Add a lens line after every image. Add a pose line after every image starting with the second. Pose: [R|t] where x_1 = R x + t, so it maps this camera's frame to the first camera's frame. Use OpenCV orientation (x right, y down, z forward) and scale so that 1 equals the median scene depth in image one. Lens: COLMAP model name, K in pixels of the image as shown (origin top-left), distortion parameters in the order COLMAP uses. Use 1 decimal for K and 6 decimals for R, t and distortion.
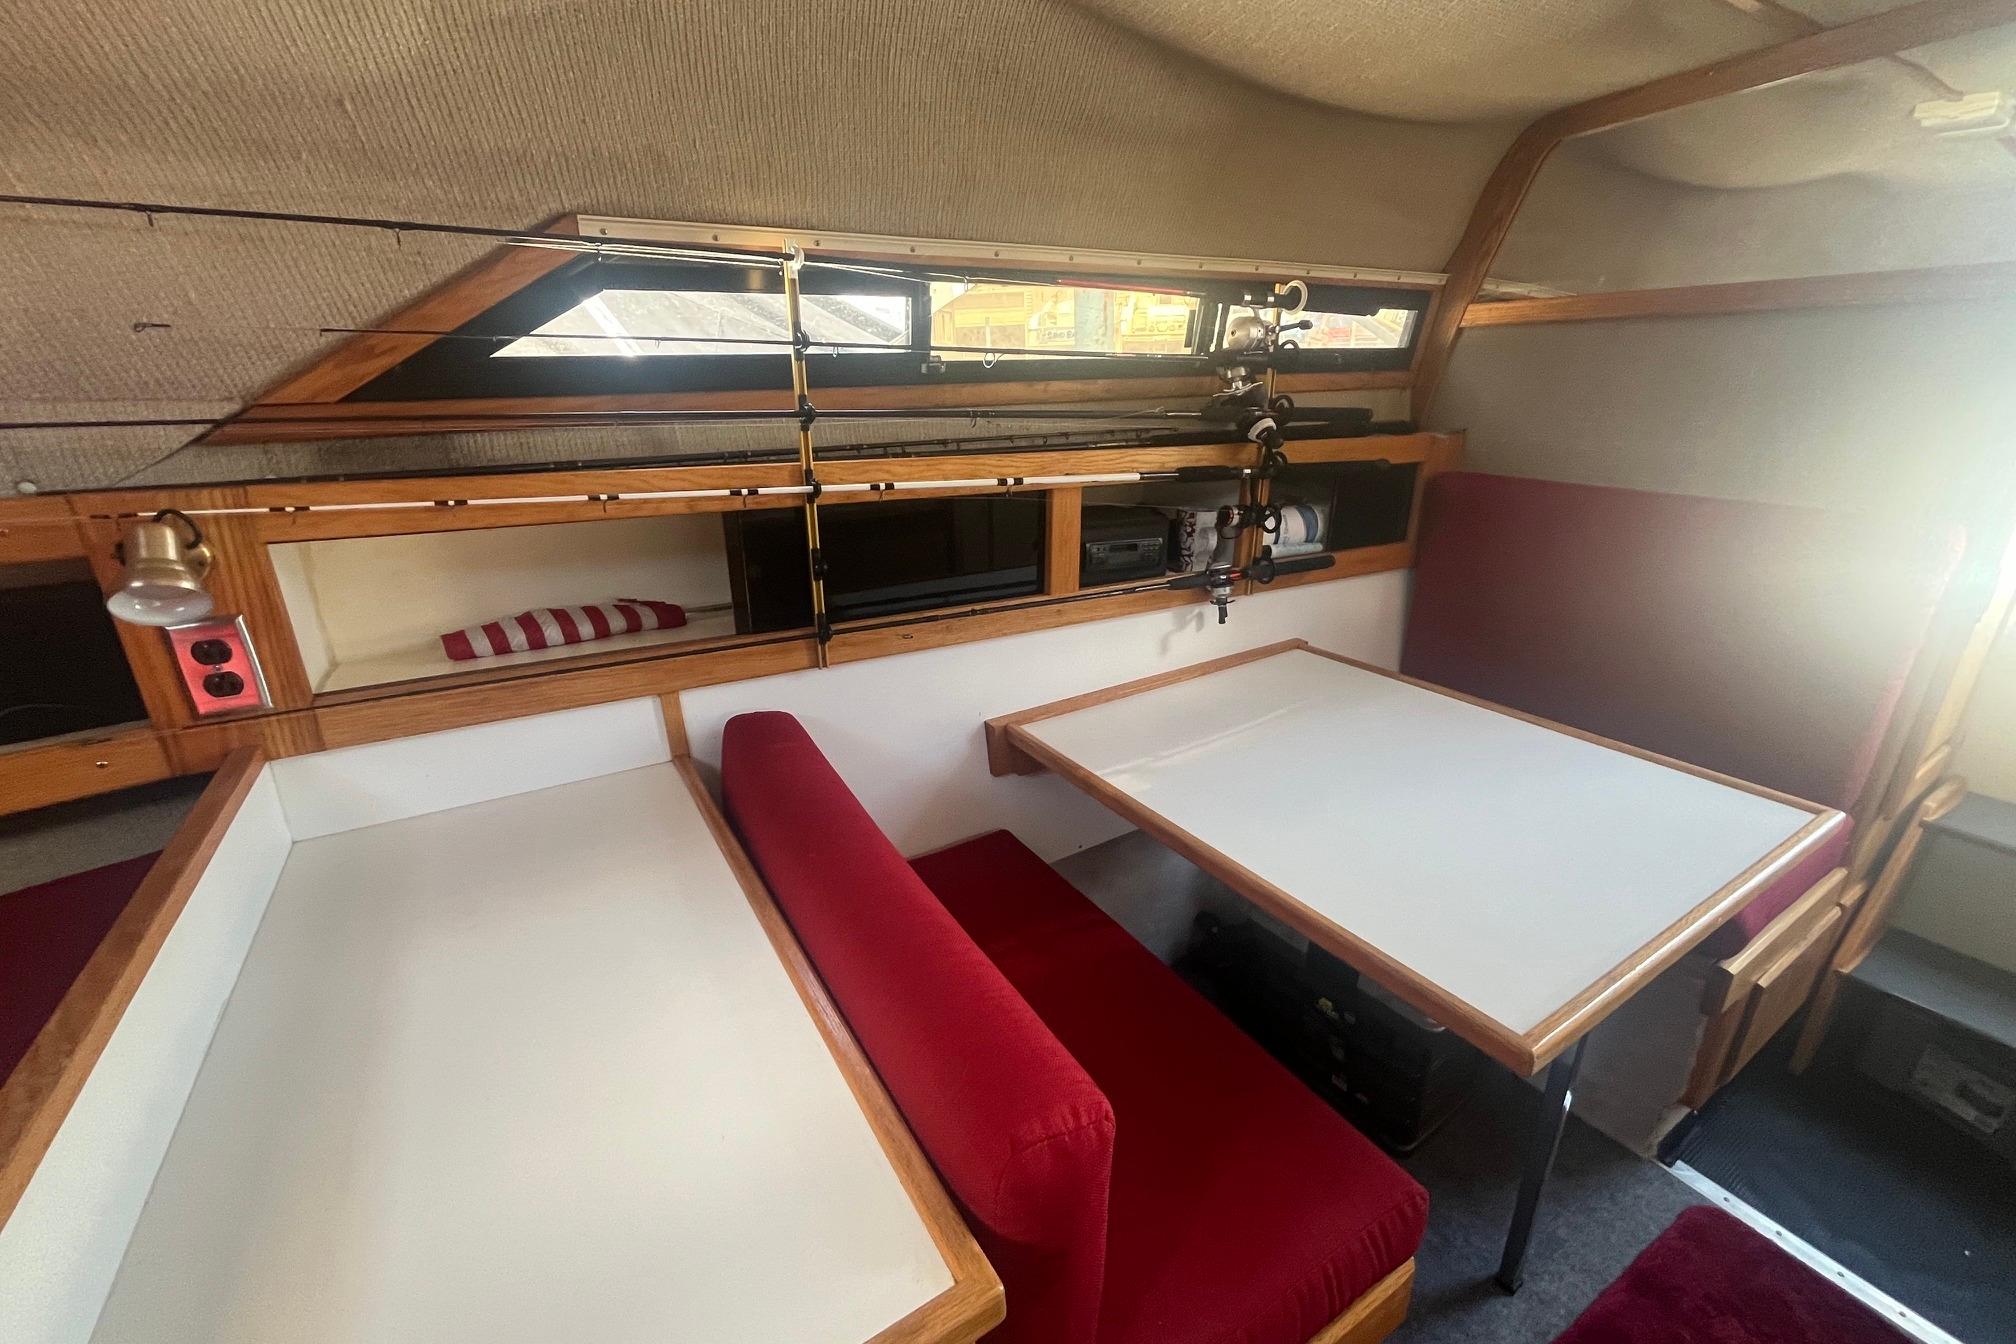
lens RADIAL K [[805.4, 0, 1007.0], [0, 805.4, 666.5], [0, 0, 1]] dist [-0.003550, -0.000795]
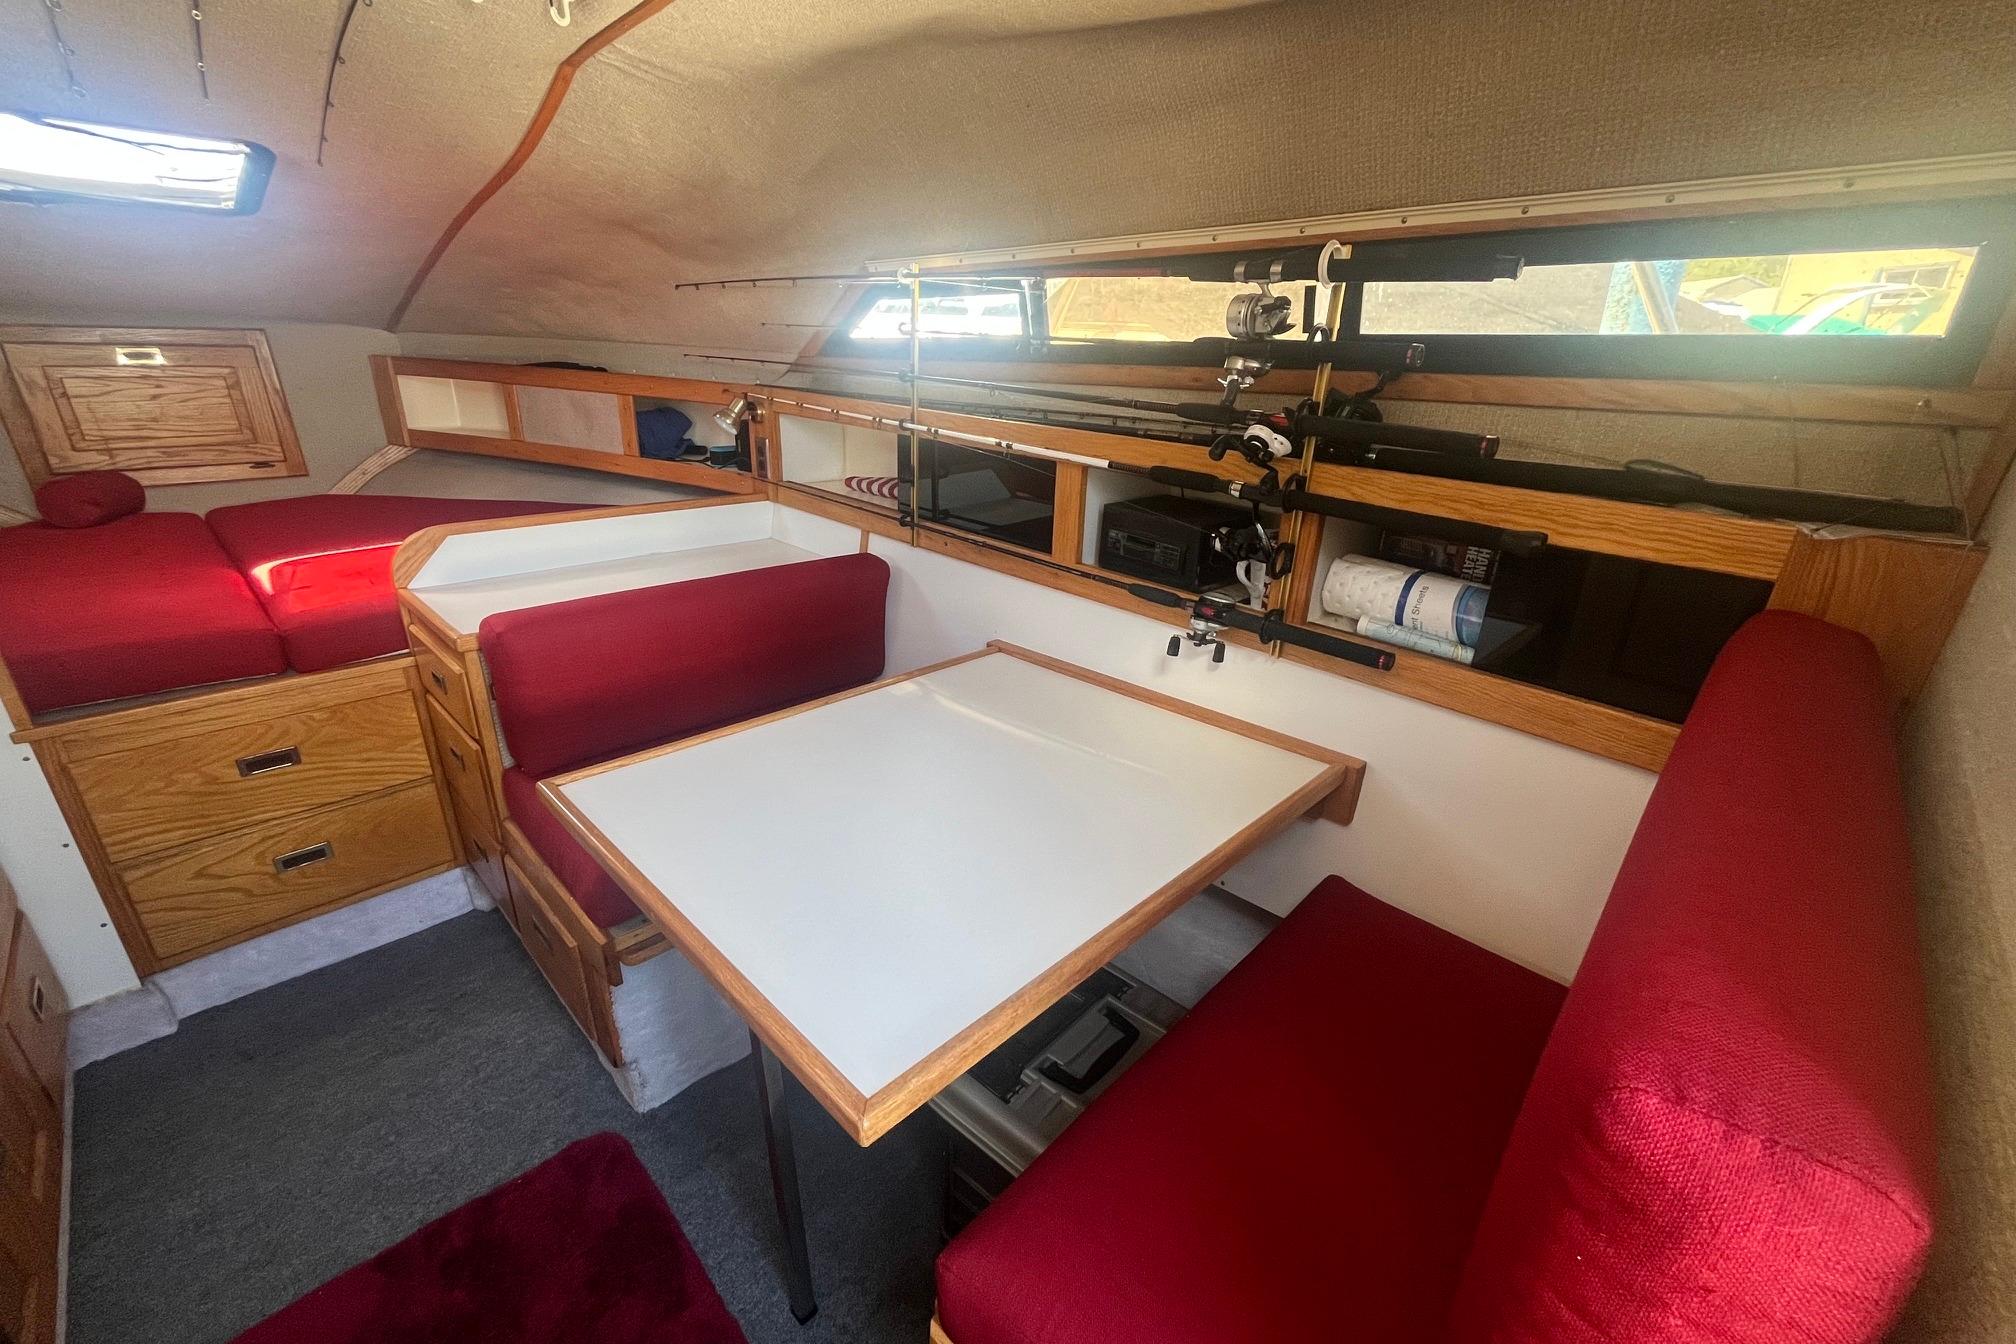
lens RADIAL K [[805.4, 0, 998.7], [0, 805.4, 671.5], [0, 0, 1]] dist [-0.003550, -0.000795]
pose [[0.249183, 0.376703, -0.892190, 1.198107], [-0.354757, 0.892720, 0.277846, -0.255125], [0.901141, 0.247276, 0.356089, 0.636733]]
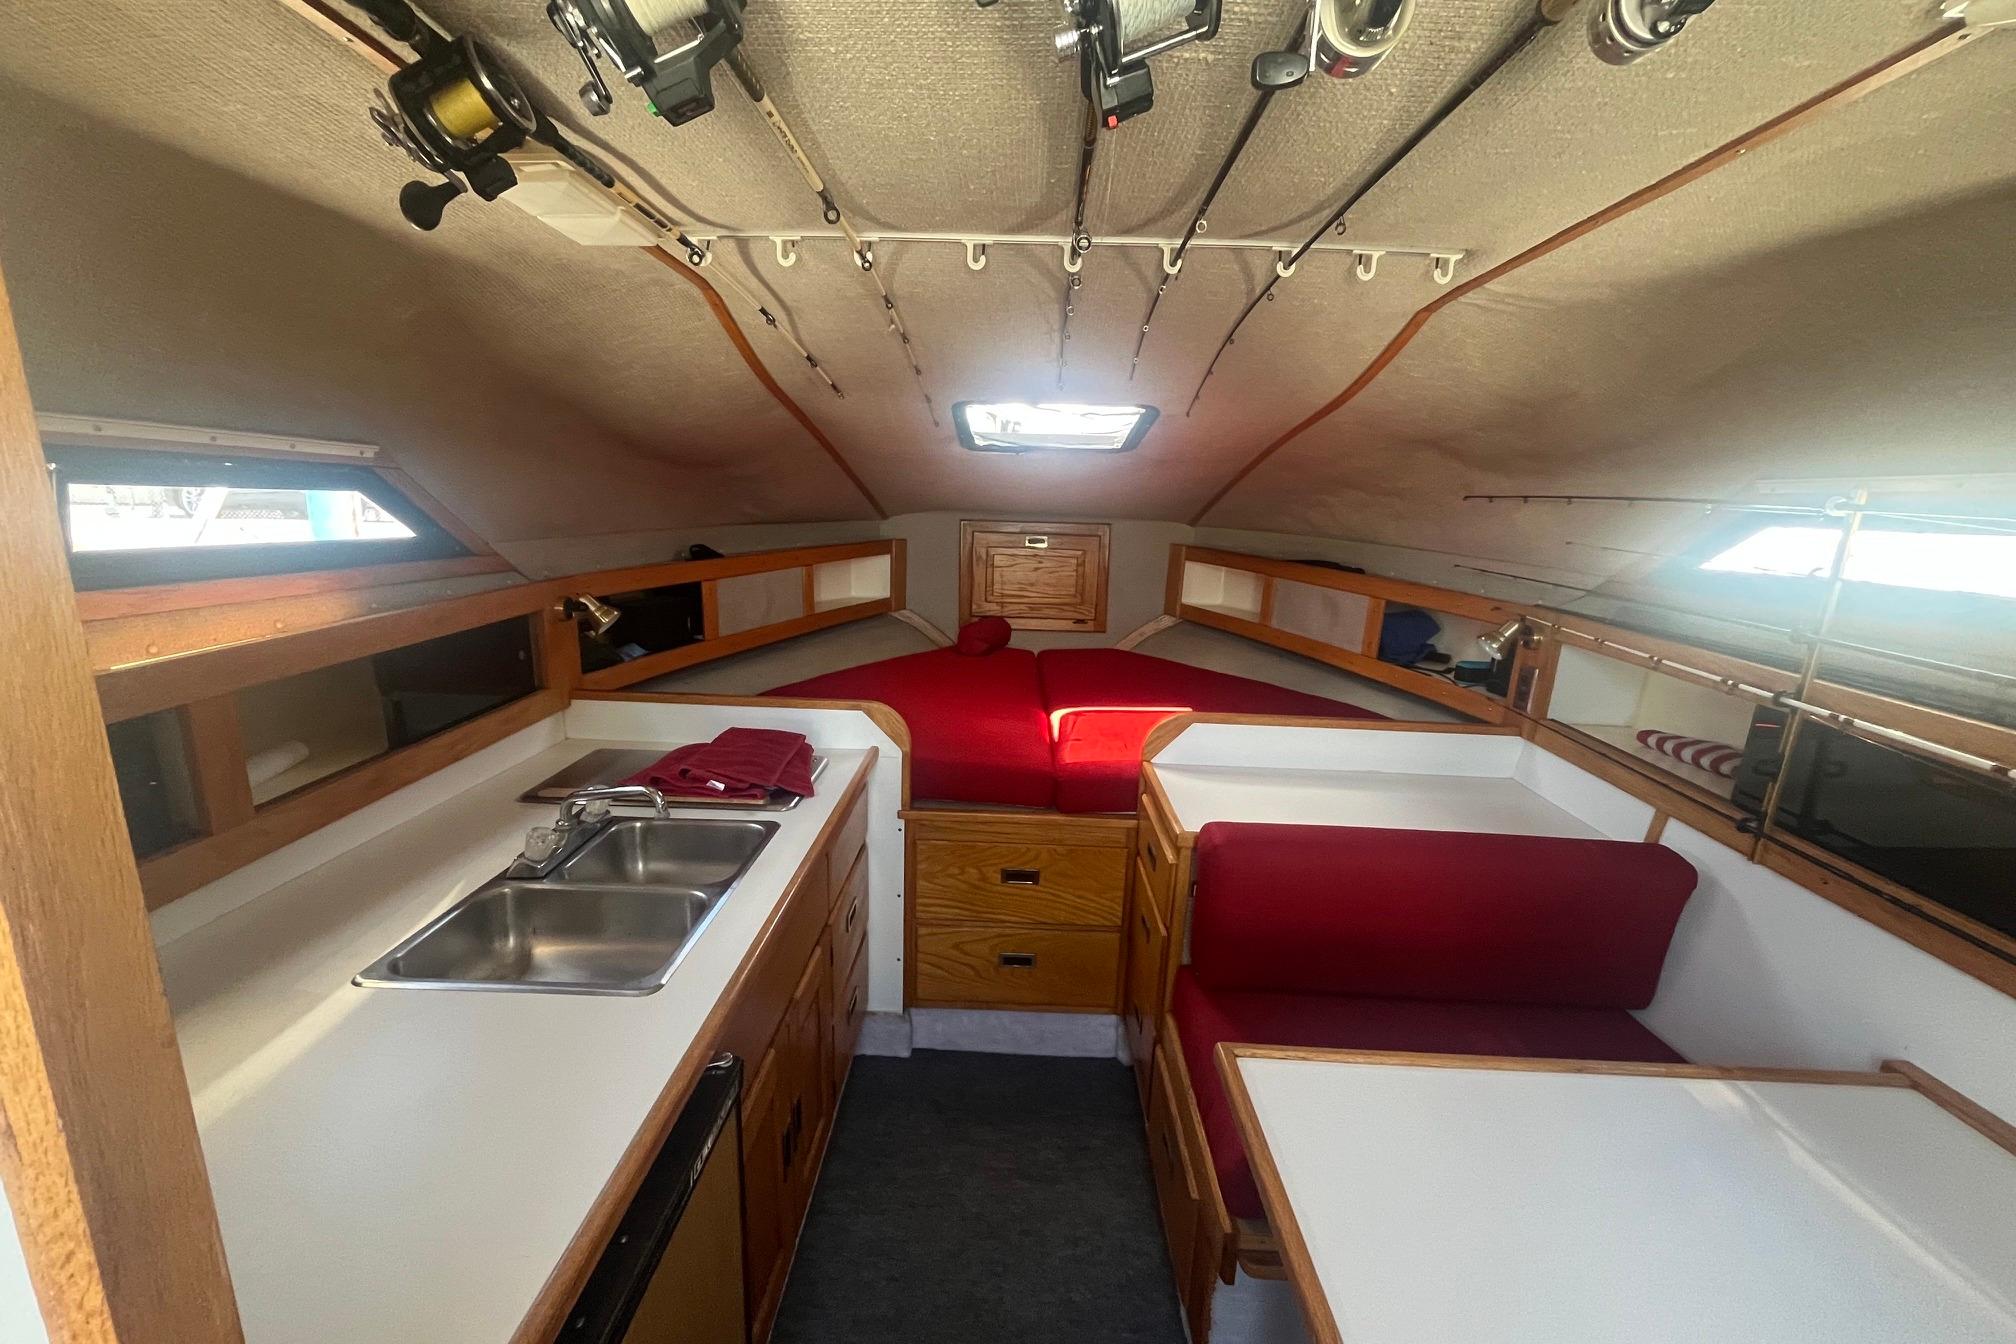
lens RADIAL K [[805.4, 0, 1018.6], [0, 805.4, 677.4], [0, 0, 1]] dist [-0.003550, -0.000795]
pose [[-0.523747, 0.180753, -0.832476, 1.061861], [-0.317213, 0.865570, 0.387511, -0.297130], [0.790610, 0.467030, -0.396003, 0.521765]]
